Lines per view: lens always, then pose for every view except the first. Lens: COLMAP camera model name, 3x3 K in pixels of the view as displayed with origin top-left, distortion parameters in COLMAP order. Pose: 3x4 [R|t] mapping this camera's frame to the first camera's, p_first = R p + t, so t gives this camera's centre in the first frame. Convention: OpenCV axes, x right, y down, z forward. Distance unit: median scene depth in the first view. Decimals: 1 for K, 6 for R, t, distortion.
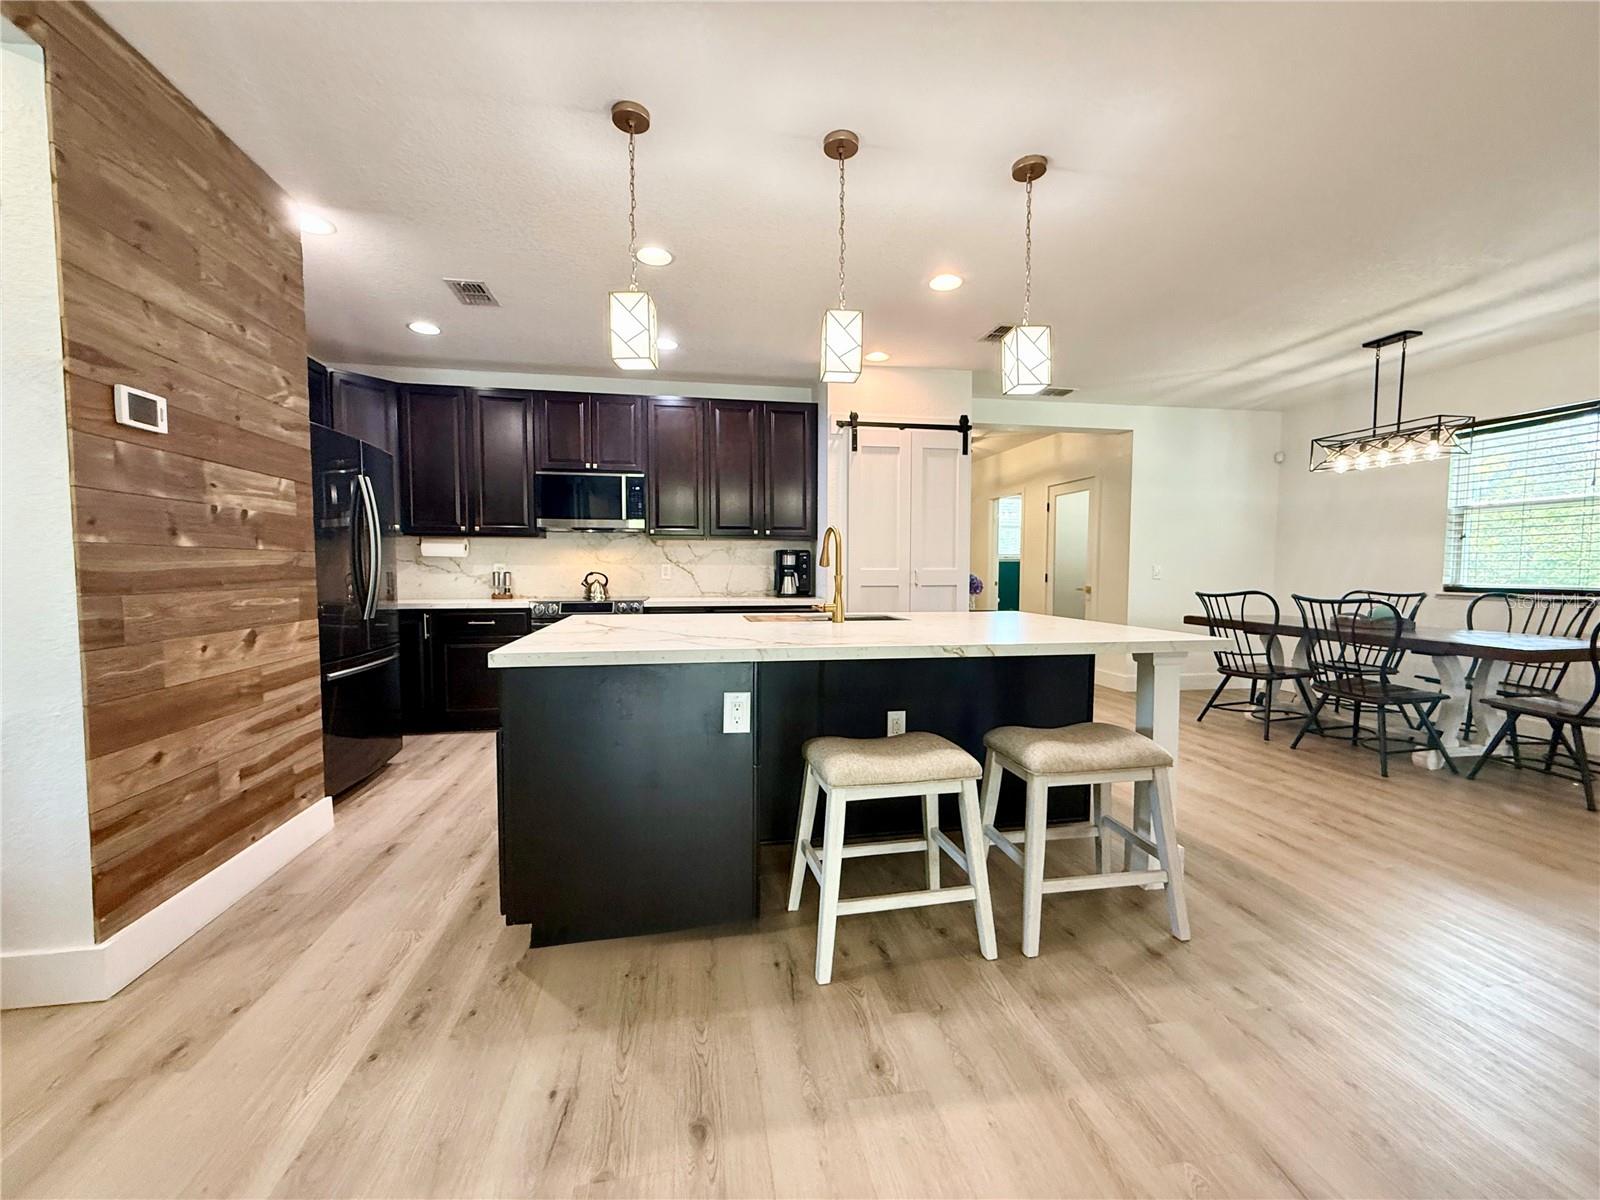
lens RADIAL K [[639.5, 0, 795.8], [0, 639.5, 600.7], [0, 0, 1]] dist [0.000000, 0.000293]
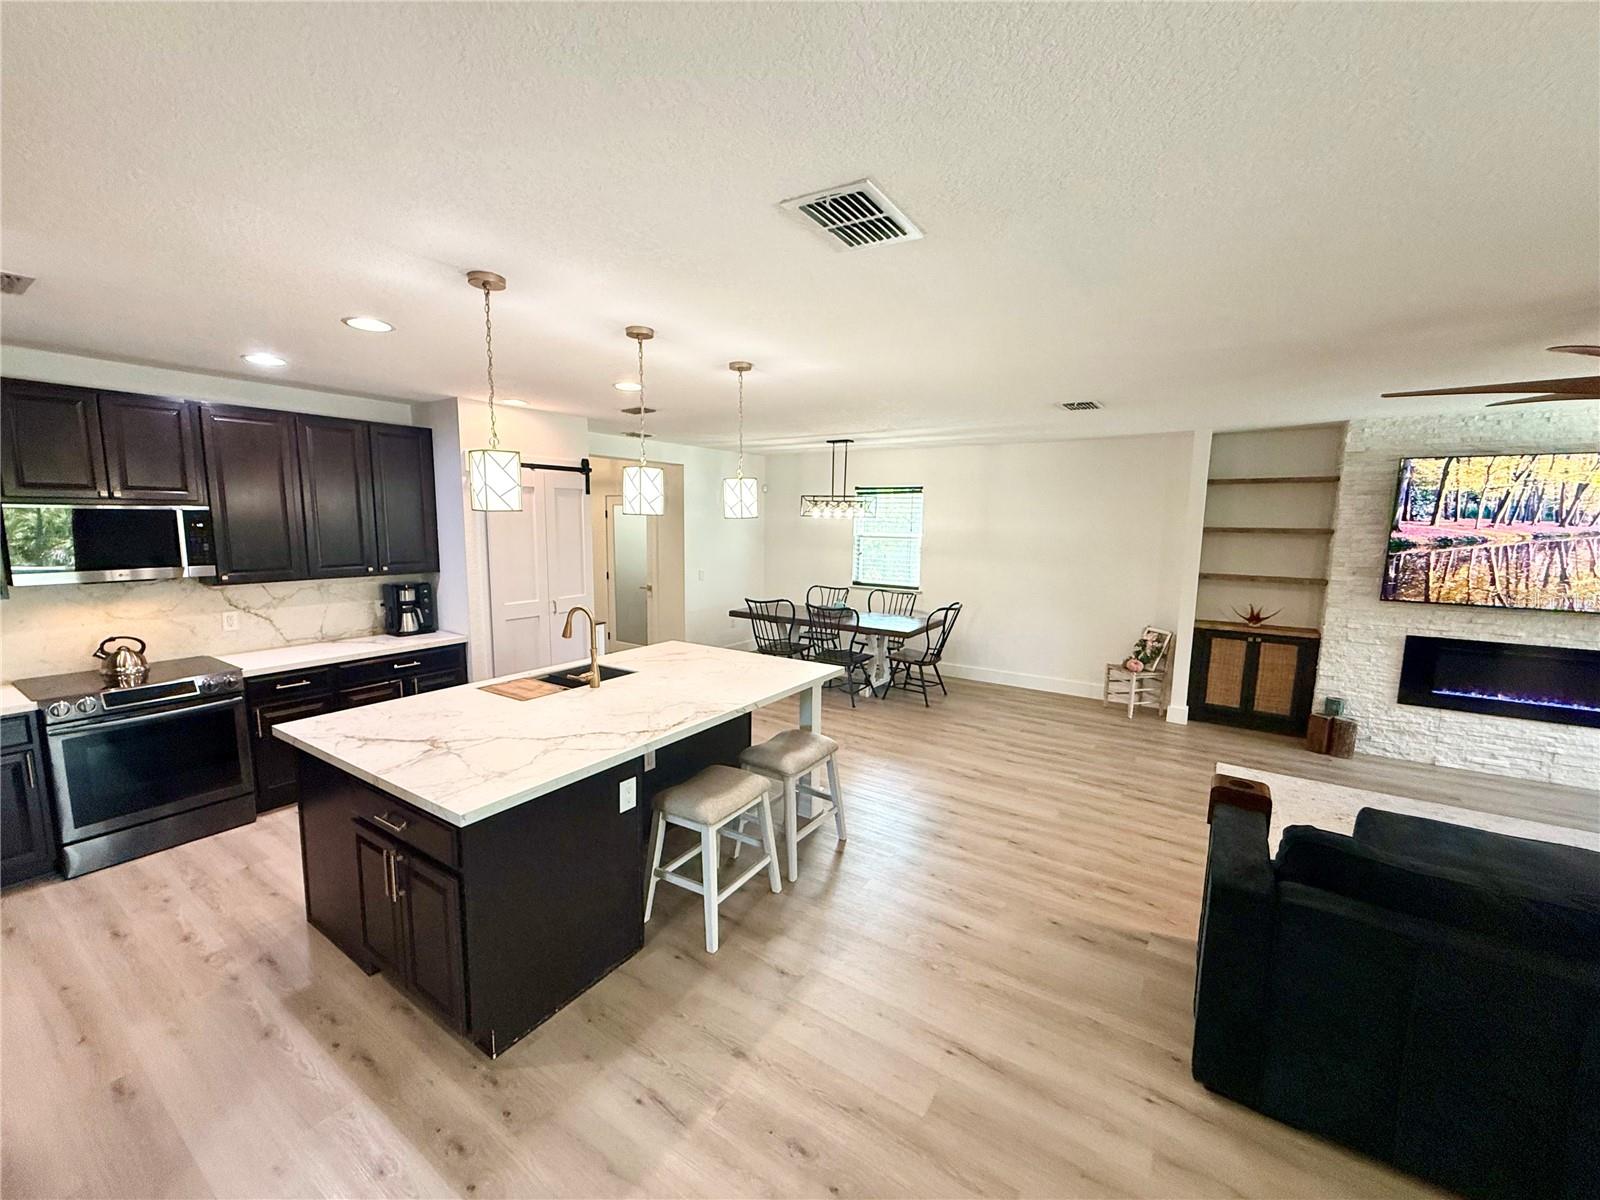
lens RADIAL K [[639.5, 0, 795.8], [0, 639.5, 600.7], [0, 0, 1]] dist [0.000000, 0.000293]
pose [[0.688303, -0.087443, 0.720133, -0.593906], [0.026612, 0.995084, 0.095393, -0.262040], [-0.724935, -0.046495, 0.687247, -0.105680]]
